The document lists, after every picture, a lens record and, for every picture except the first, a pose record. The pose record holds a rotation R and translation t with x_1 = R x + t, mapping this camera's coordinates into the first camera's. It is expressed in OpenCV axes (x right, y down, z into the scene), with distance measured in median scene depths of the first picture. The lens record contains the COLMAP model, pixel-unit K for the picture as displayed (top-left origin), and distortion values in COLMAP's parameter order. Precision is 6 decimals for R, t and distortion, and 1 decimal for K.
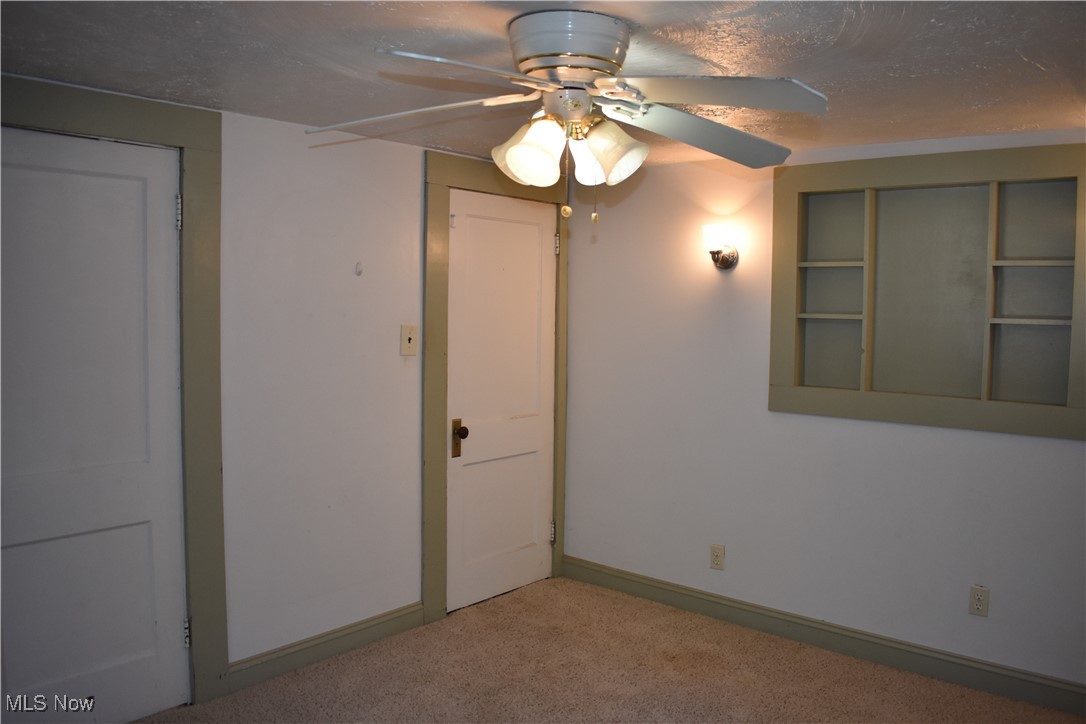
lens RADIAL K [[846.6, 0, 543.0], [0, 846.6, 362.0], [0, 0, 1]] dist [-0.095905, 0.013870]
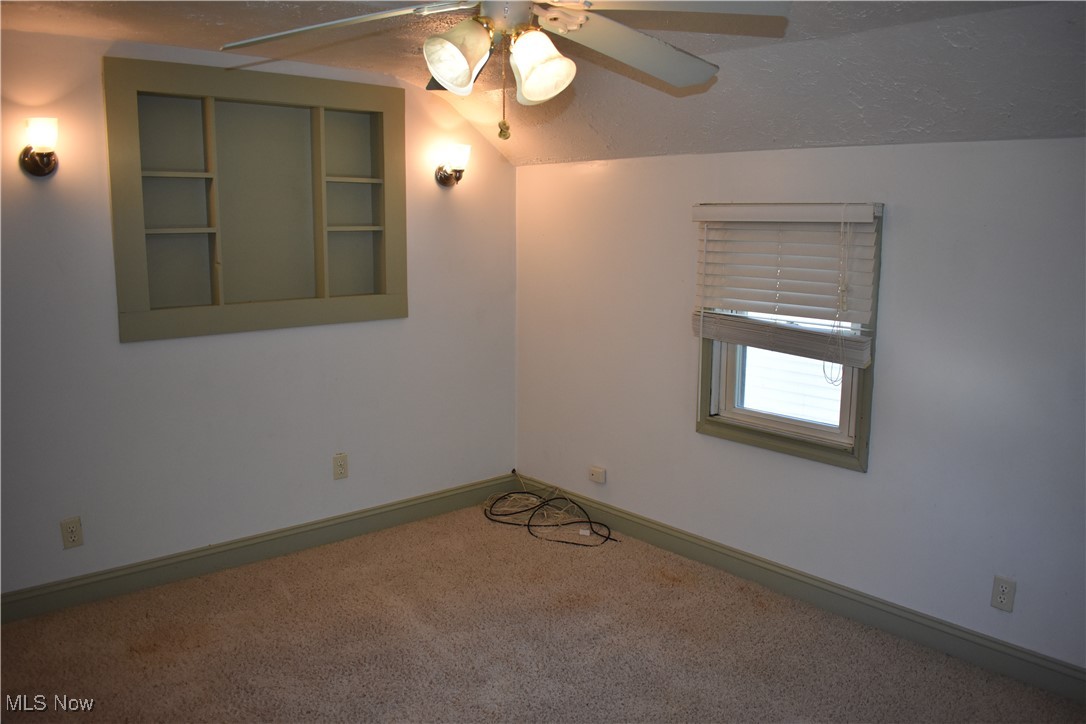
lens RADIAL K [[846.6, 0, 543.0], [0, 846.6, 362.0], [0, 0, 1]] dist [-0.095905, 0.013870]
pose [[0.146989, -0.175112, 0.973514, -0.730128], [0.065802, 0.983755, 0.167019, -0.053317], [-0.986947, 0.039509, 0.156123, 0.635585]]
